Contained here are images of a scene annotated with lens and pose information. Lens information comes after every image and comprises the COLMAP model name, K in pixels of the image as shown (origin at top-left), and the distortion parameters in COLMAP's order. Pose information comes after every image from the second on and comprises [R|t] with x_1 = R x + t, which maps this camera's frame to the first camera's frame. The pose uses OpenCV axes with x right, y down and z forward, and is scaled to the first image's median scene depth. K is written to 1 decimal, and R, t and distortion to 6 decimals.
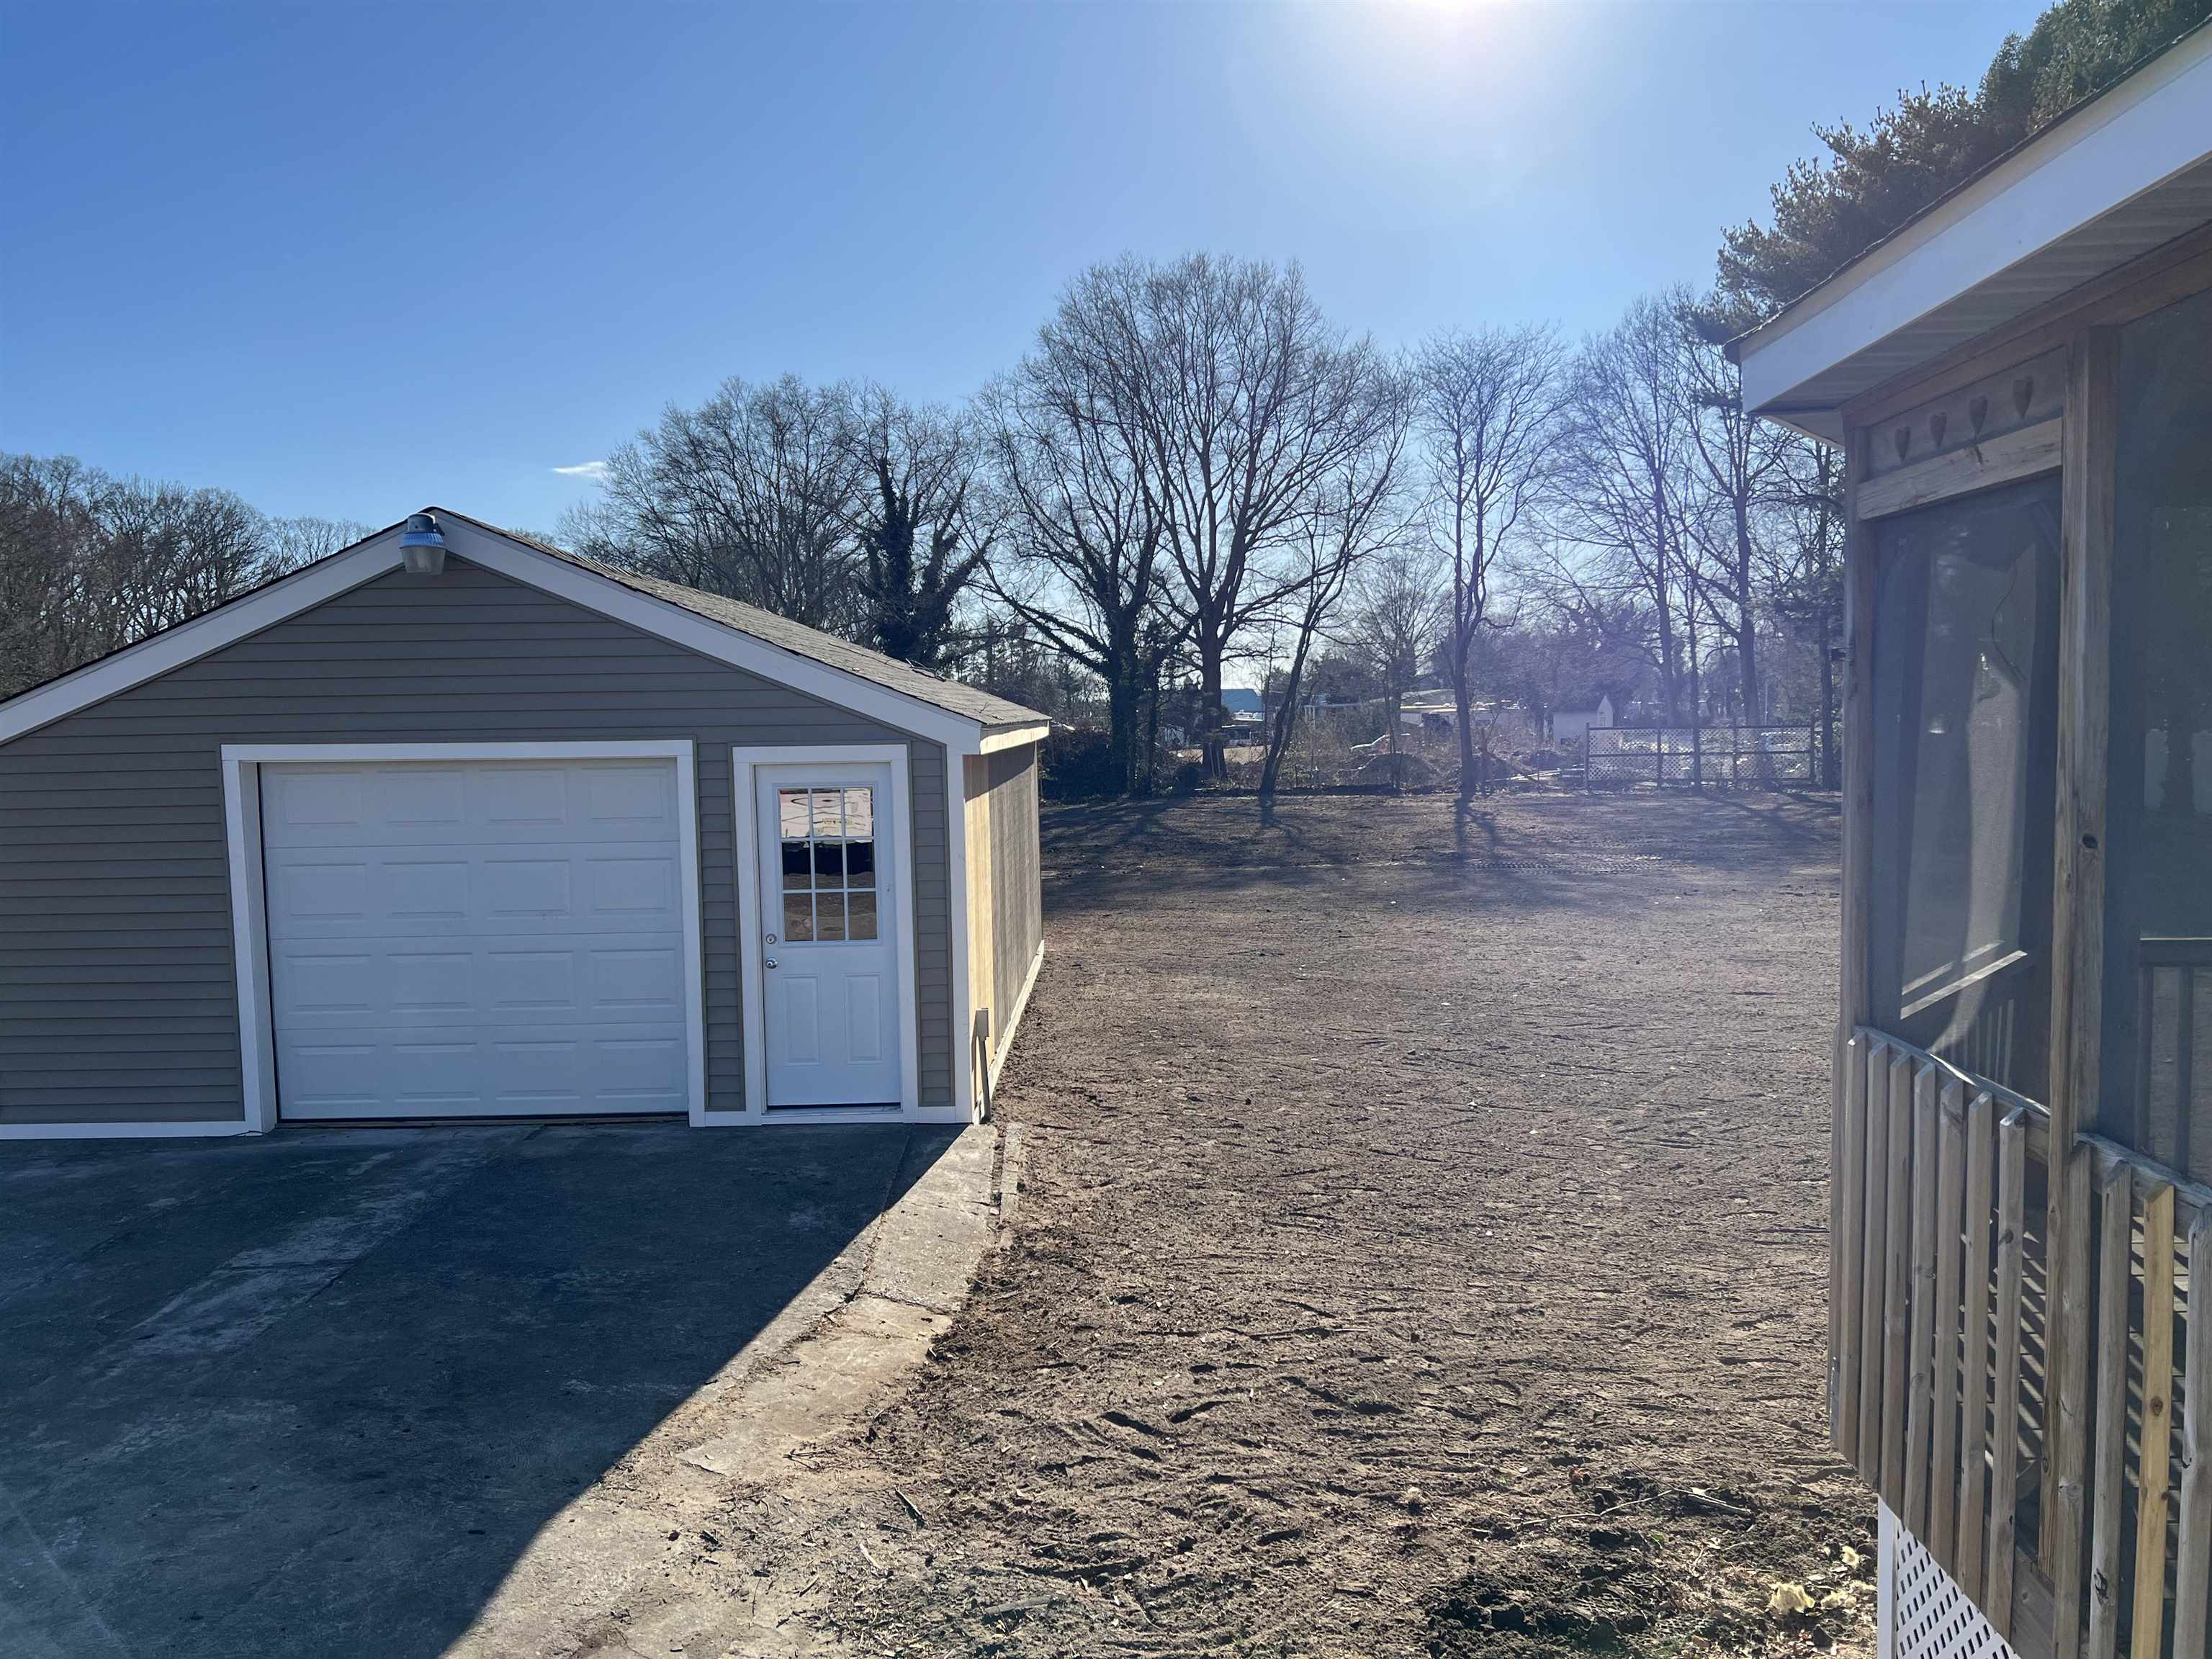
lens RADIAL K [[1659.4, 0, 1111.4], [0, 1659.4, 825.9], [0, 0, 1]] dist [0.063134, -0.066221]
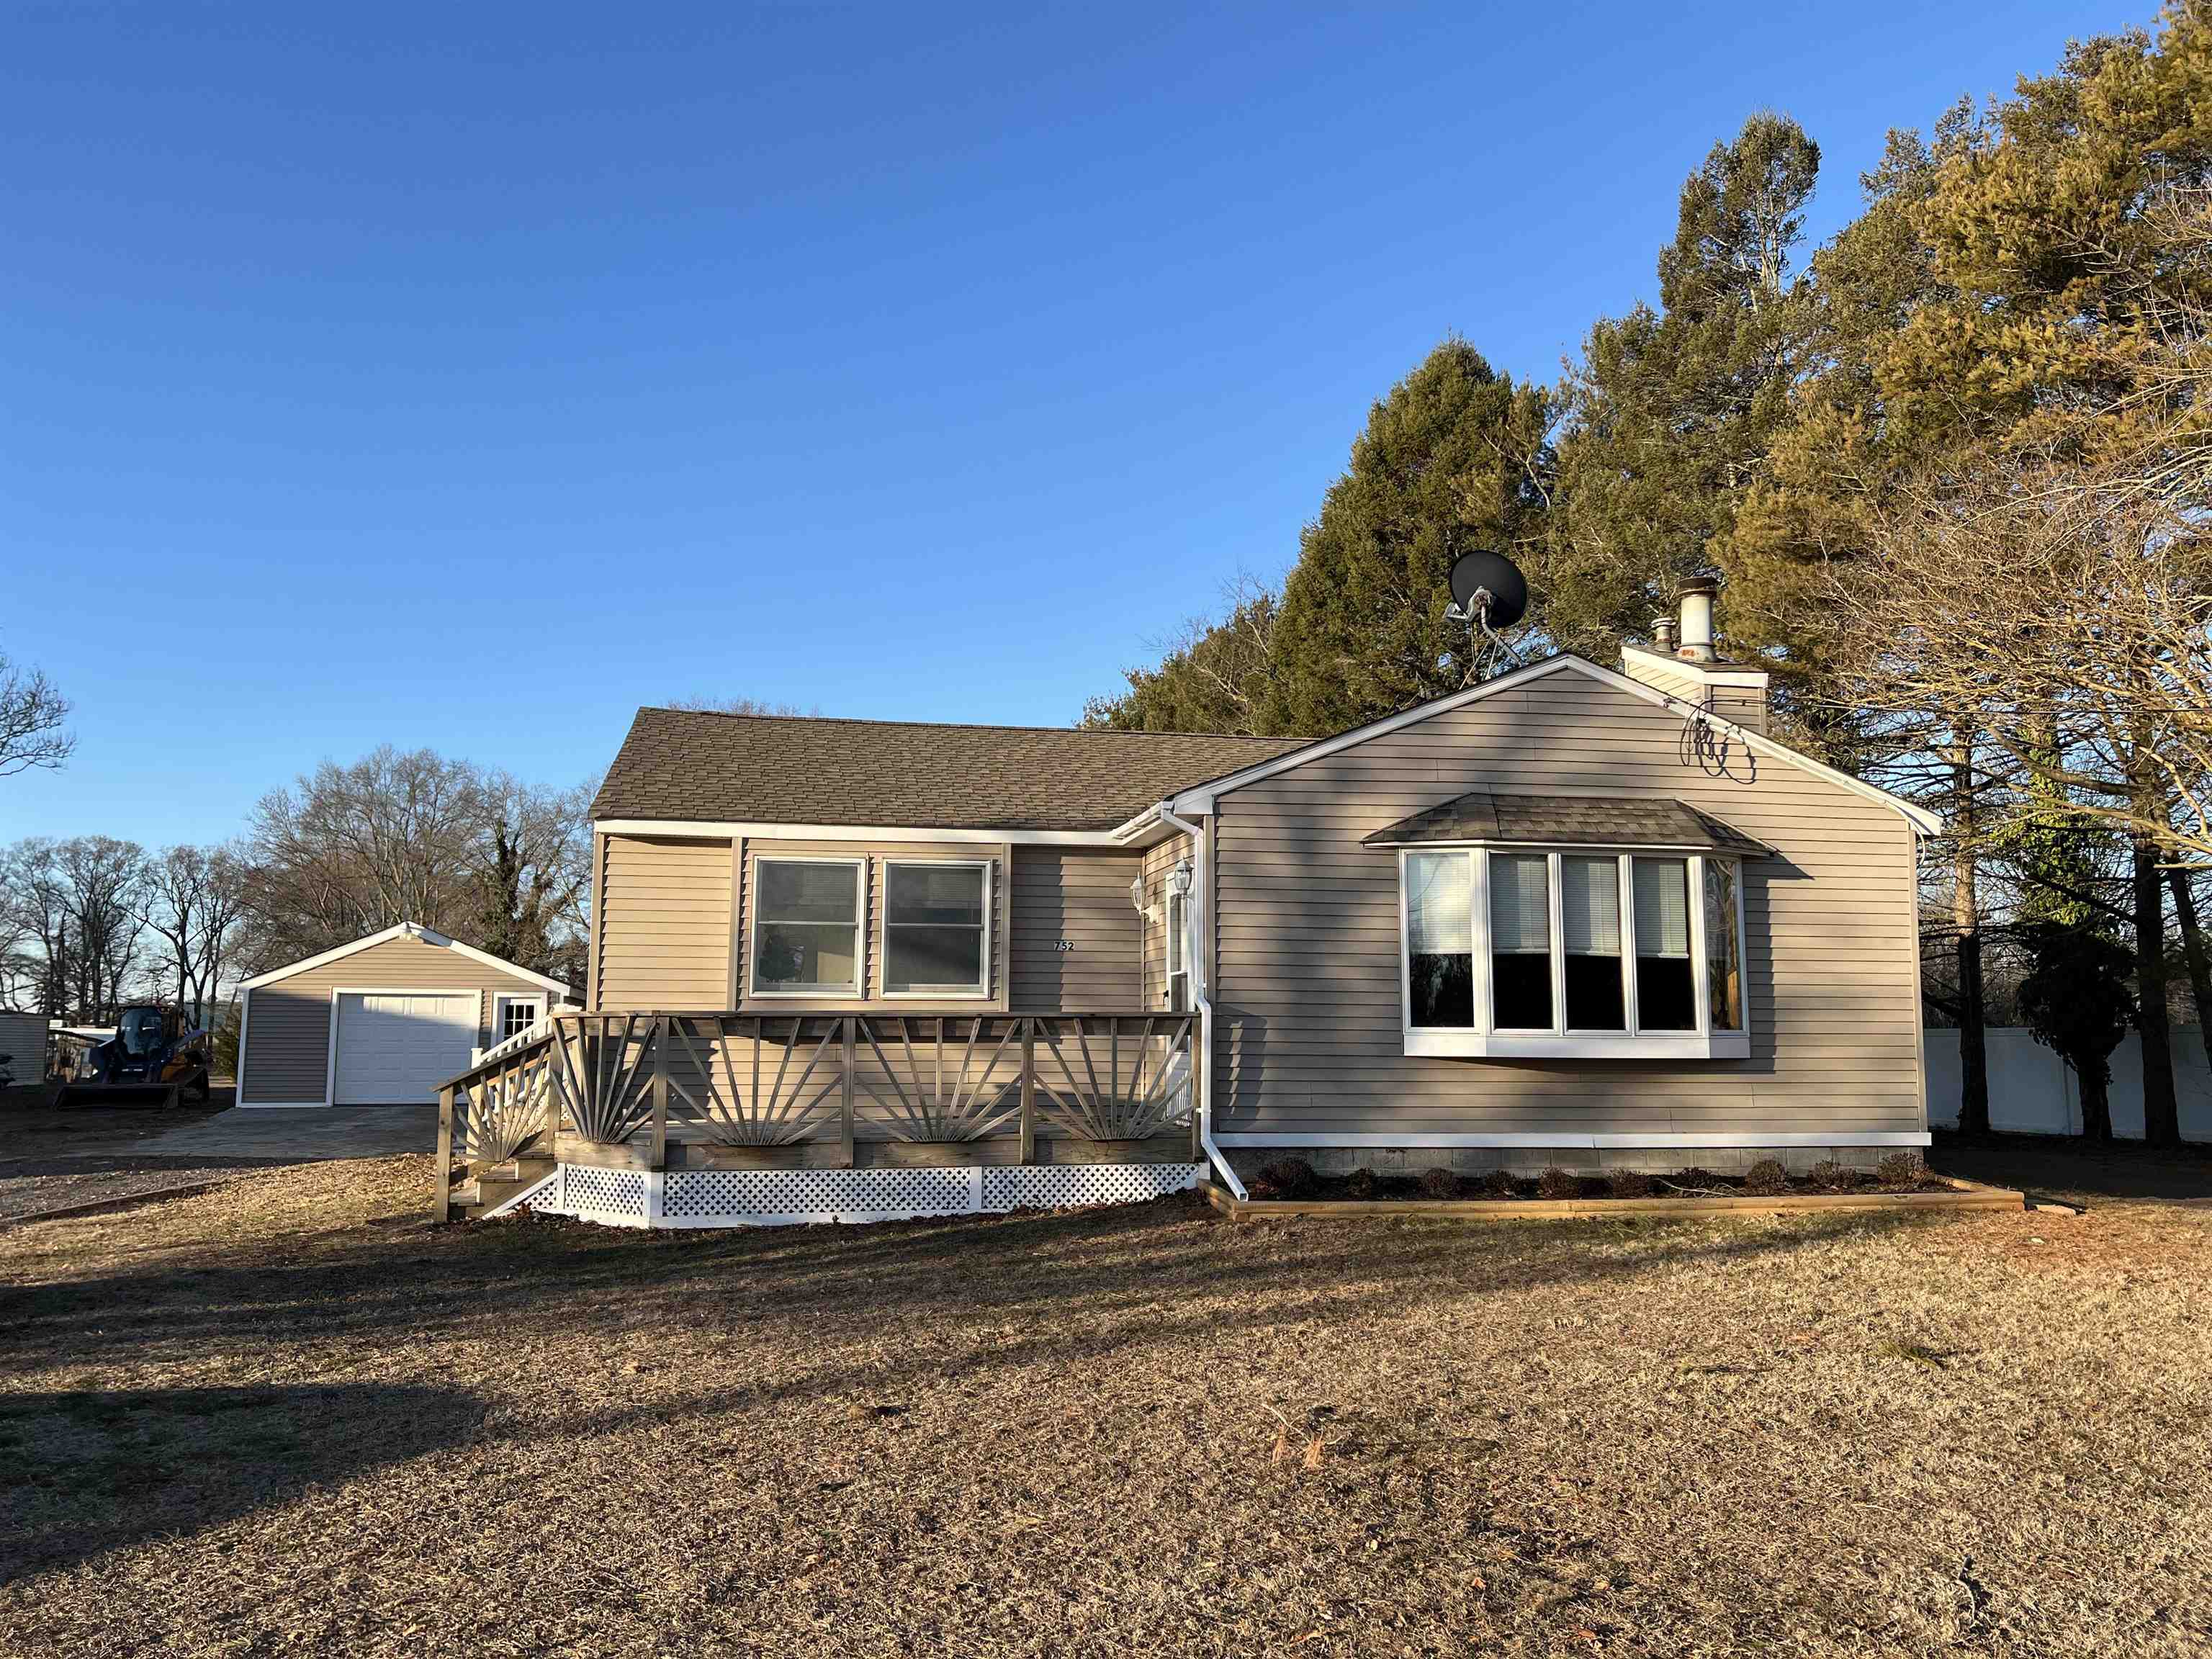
lens RADIAL K [[1659.4, 0, 1107.6], [0, 1659.4, 787.3], [0, 0, 1]] dist [0.063134, -0.066221]
pose [[0.971442, 0.059506, 0.229696, 0.029707], [-0.008638, 0.976270, -0.216387, 0.044979], [-0.237122, 0.208223, 0.948903, -0.432079]]
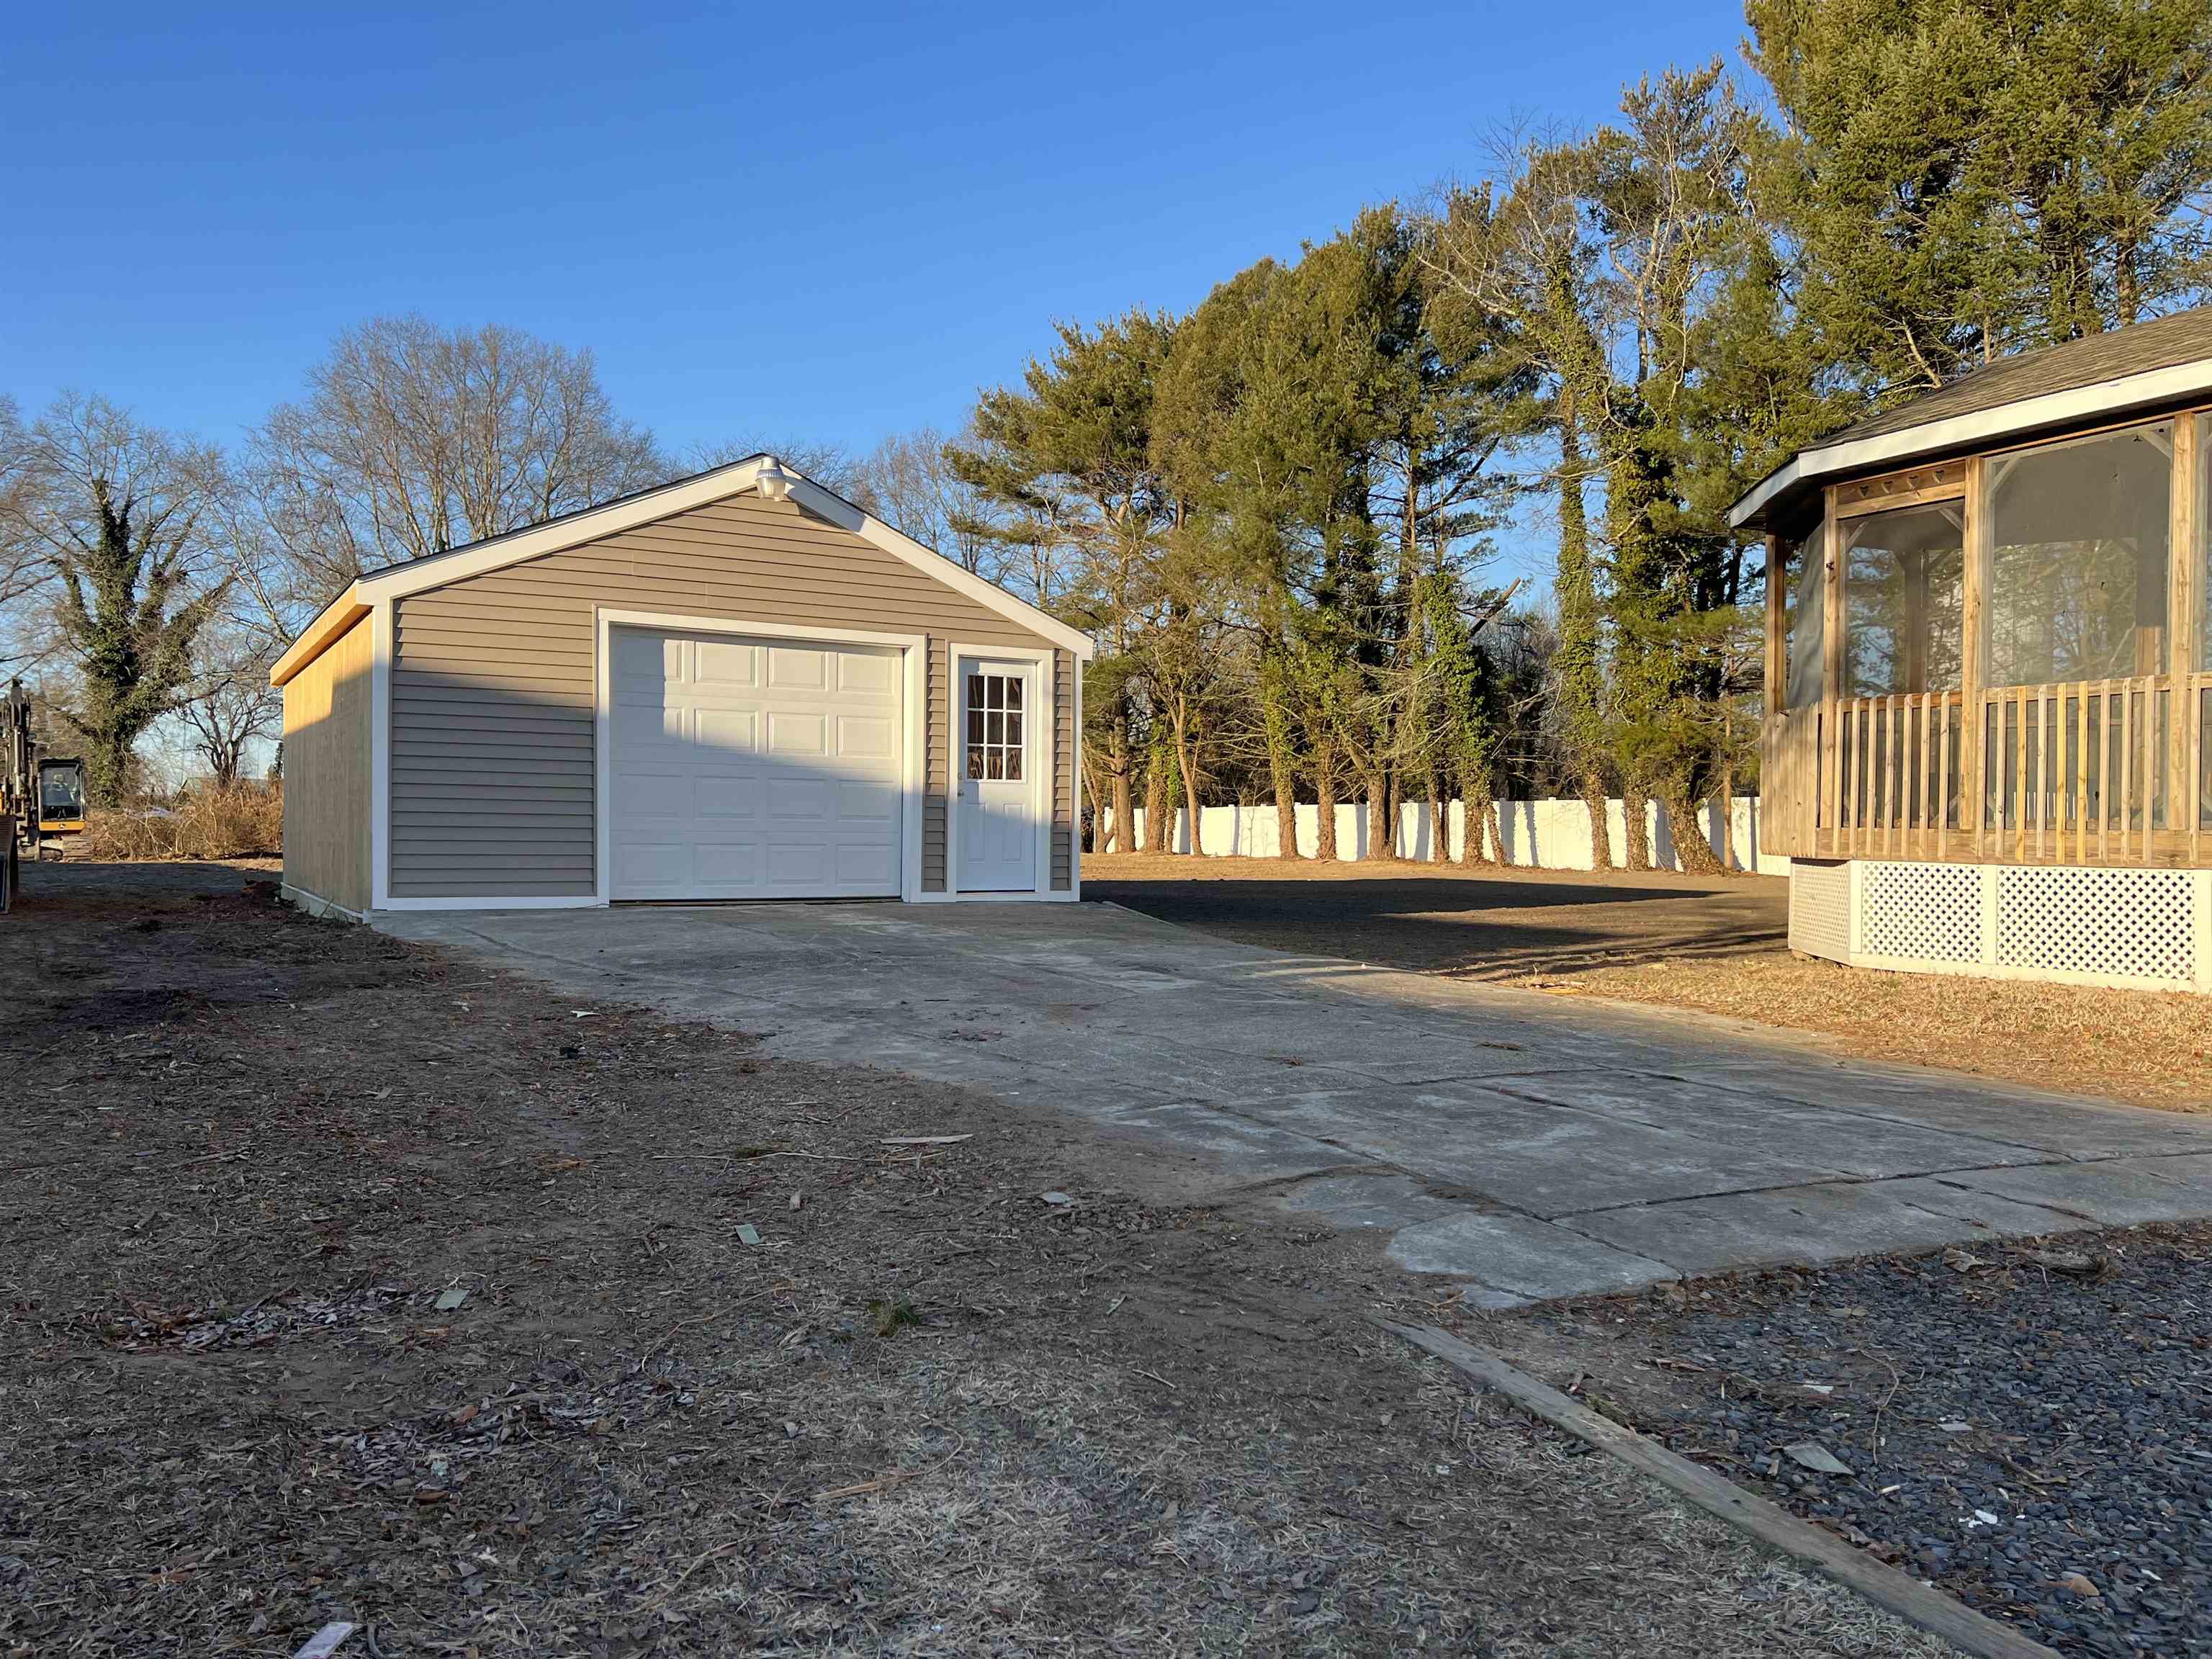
lens RADIAL K [[1659.4, 0, 1116.6], [0, 1659.4, 844.2], [0, 0, 1]] dist [0.063134, -0.066221]
pose [[0.857256, 0.021050, 0.514461, -0.139827], [0.009265, 0.998372, -0.056289, 0.035325], [-0.514808, 0.053020, 0.855664, -0.053016]]
